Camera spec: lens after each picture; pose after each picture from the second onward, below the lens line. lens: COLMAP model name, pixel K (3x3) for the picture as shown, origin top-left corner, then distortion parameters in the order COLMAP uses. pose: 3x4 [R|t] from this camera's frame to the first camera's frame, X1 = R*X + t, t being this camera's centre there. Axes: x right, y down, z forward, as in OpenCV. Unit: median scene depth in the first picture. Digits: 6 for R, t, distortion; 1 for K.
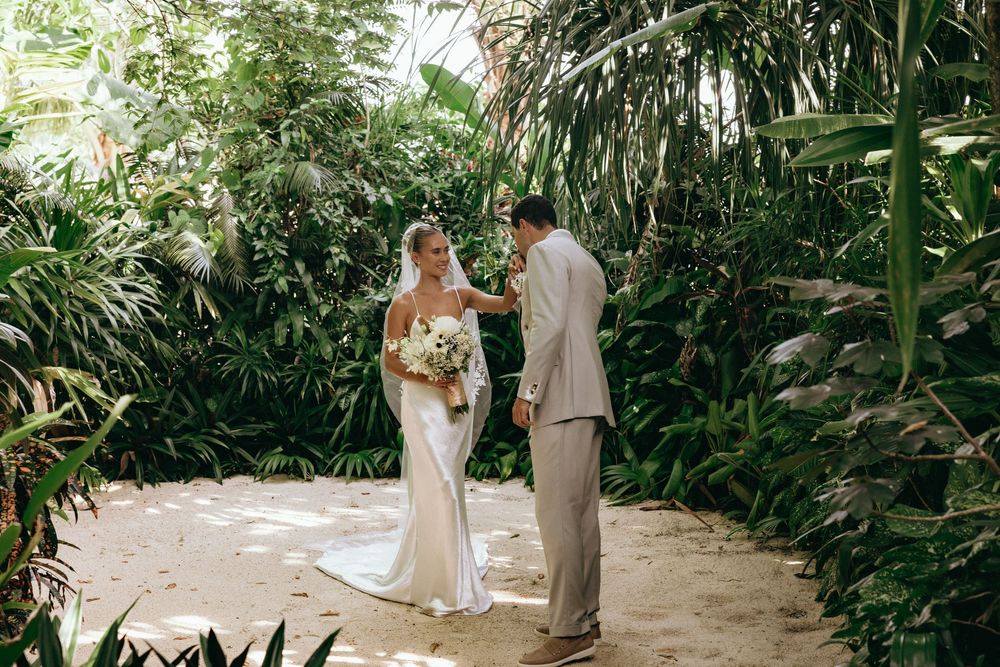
lens RADIAL K [[2004.5, 0, 497.5], [0, 2004.5, 336.4], [0, 0, 1]] dist [-0.043500, 0.000000]
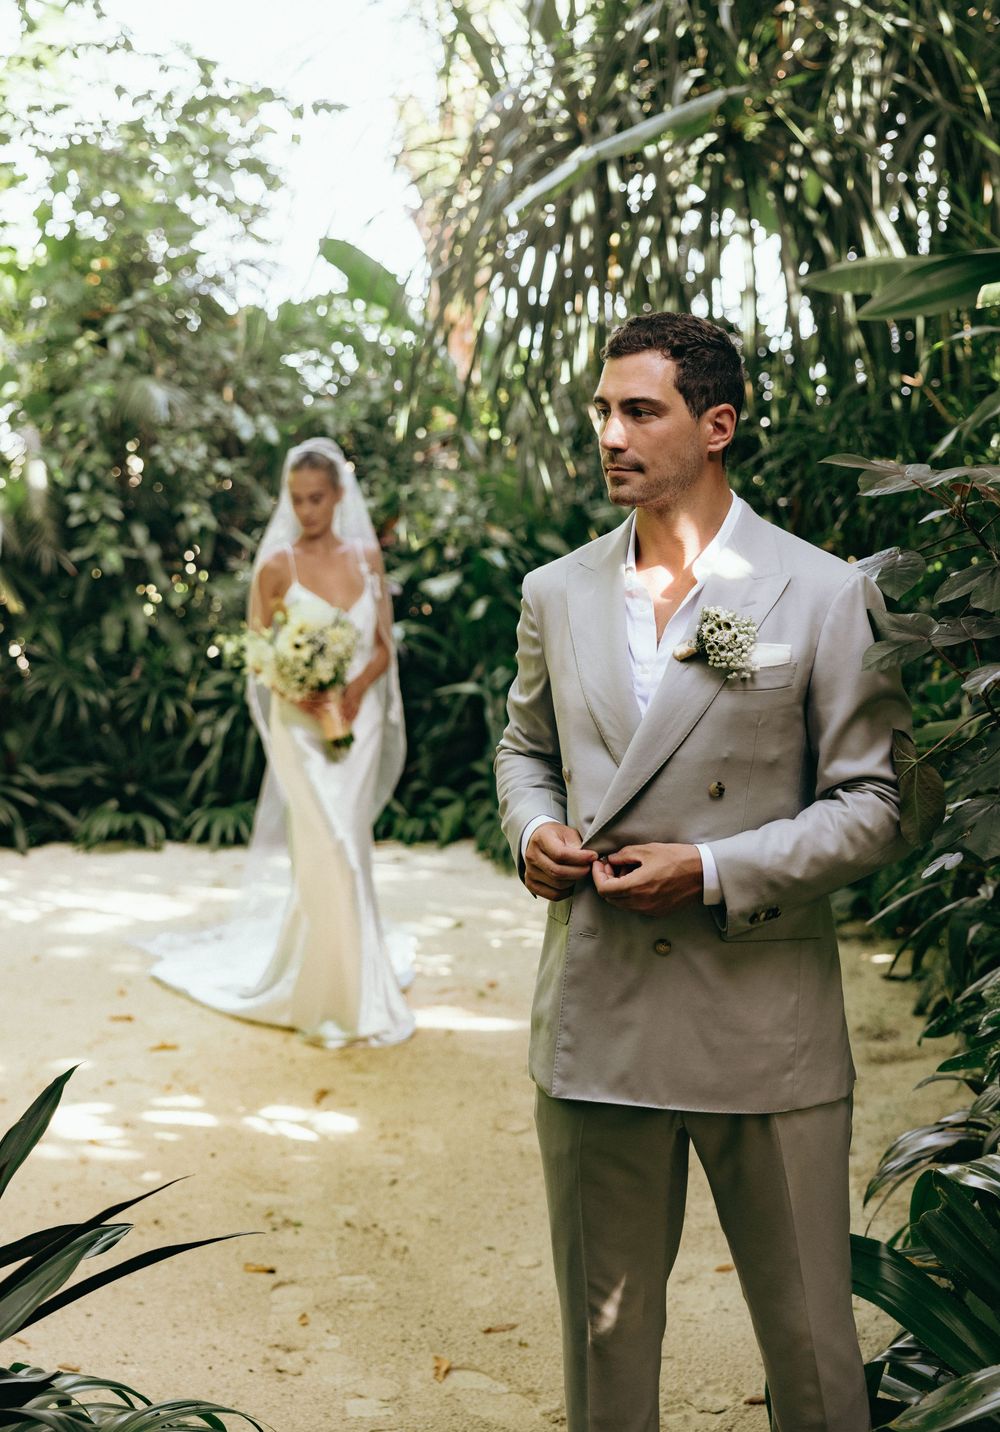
lens RADIAL K [[2485.7, 0, 505.0], [0, 2485.7, 710.2], [0, 0, 1]] dist [-0.077186, 0.000000]
pose [[0.999831, -0.017606, -0.005340, 0.028103], [0.017617, 0.999843, 0.002024, 0.025334], [0.005304, -0.002117, 0.999984, 0.168332]]
